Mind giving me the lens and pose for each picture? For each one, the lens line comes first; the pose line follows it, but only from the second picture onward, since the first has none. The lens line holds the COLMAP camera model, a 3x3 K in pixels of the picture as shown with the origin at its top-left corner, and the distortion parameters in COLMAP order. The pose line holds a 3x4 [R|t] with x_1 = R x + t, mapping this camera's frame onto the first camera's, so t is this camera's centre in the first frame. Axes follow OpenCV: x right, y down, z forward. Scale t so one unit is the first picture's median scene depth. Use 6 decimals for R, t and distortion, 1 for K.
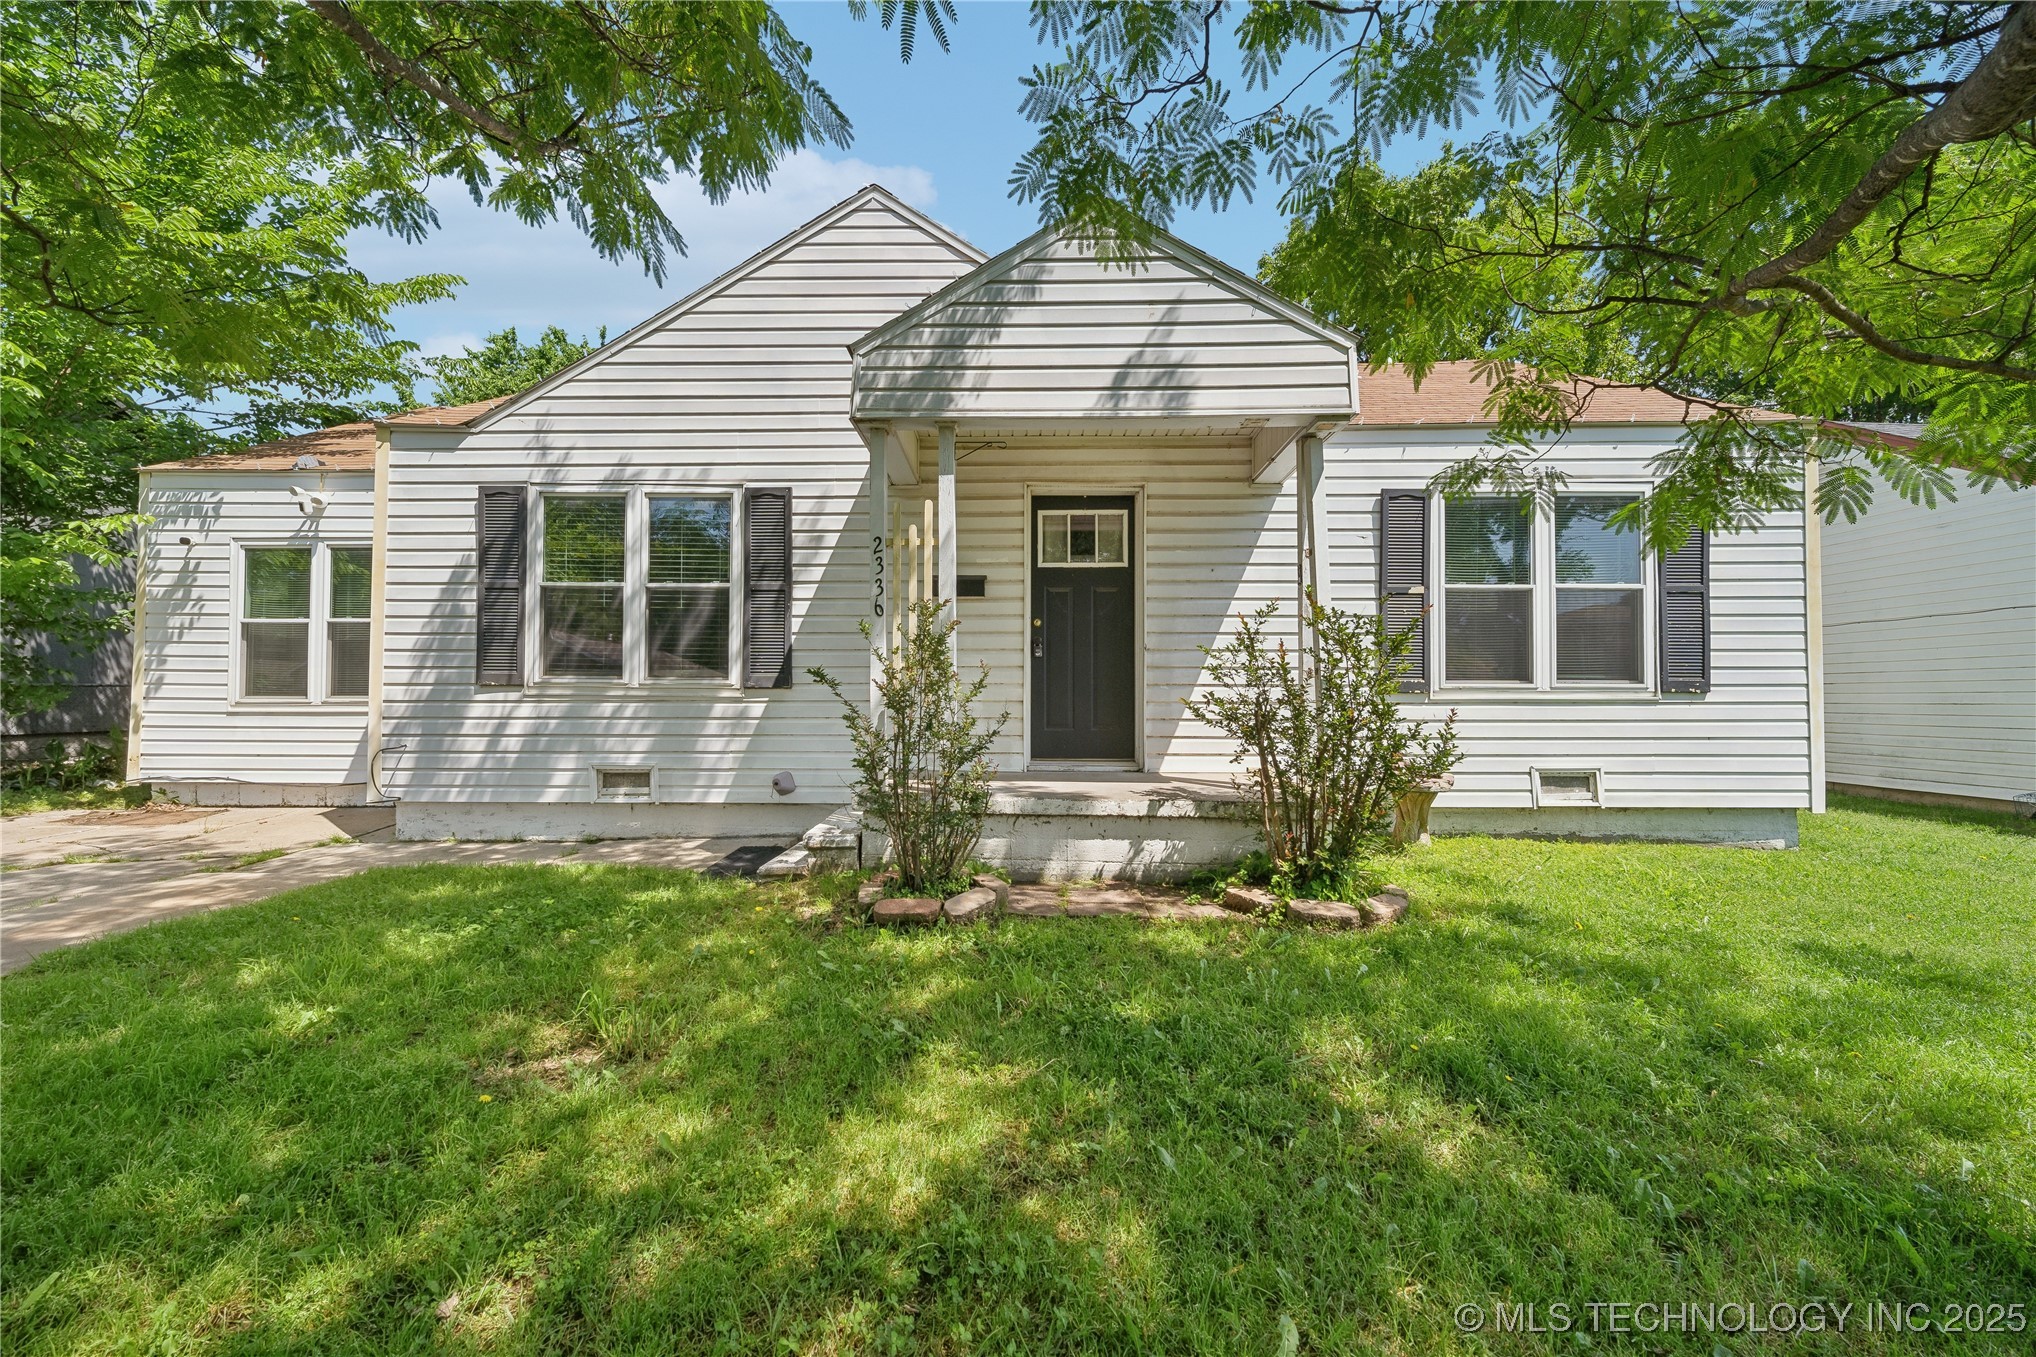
lens RADIAL K [[720.6, 0, 1014.5], [0, 720.6, 686.3], [0, 0, 1]] dist [-0.001726, -0.000118]
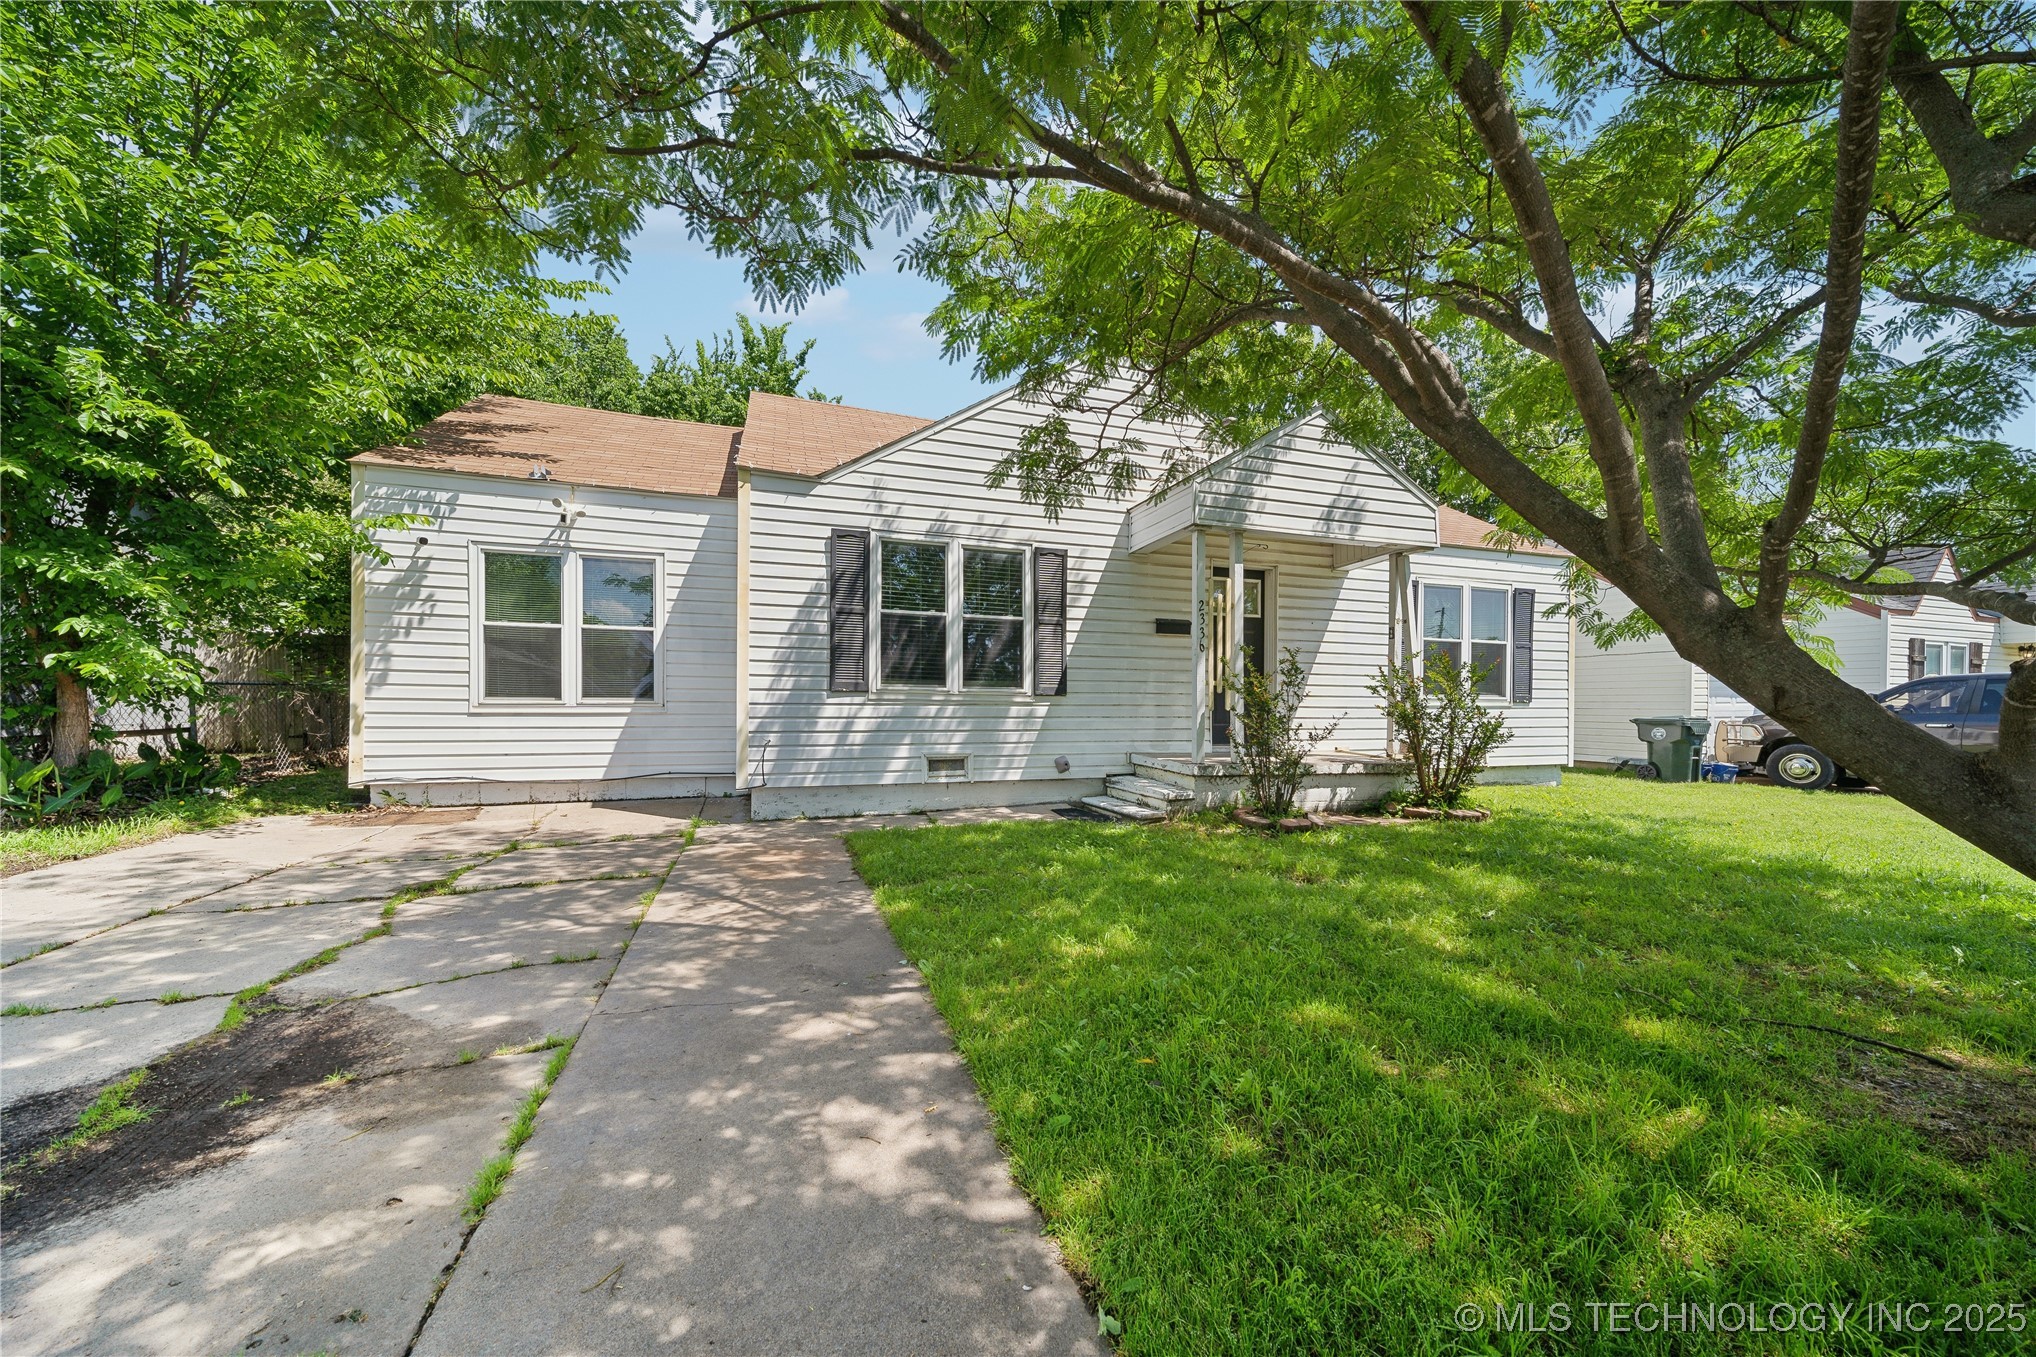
lens RADIAL K [[720.6, 0, 1009.2], [0, 720.6, 707.7], [0, 0, 1]] dist [-0.001726, -0.000118]
pose [[0.941034, 0.003033, 0.338298, -0.873325], [-0.012395, 0.999598, 0.025518, -0.008018], [-0.338084, -0.028207, 0.940693, -0.262459]]
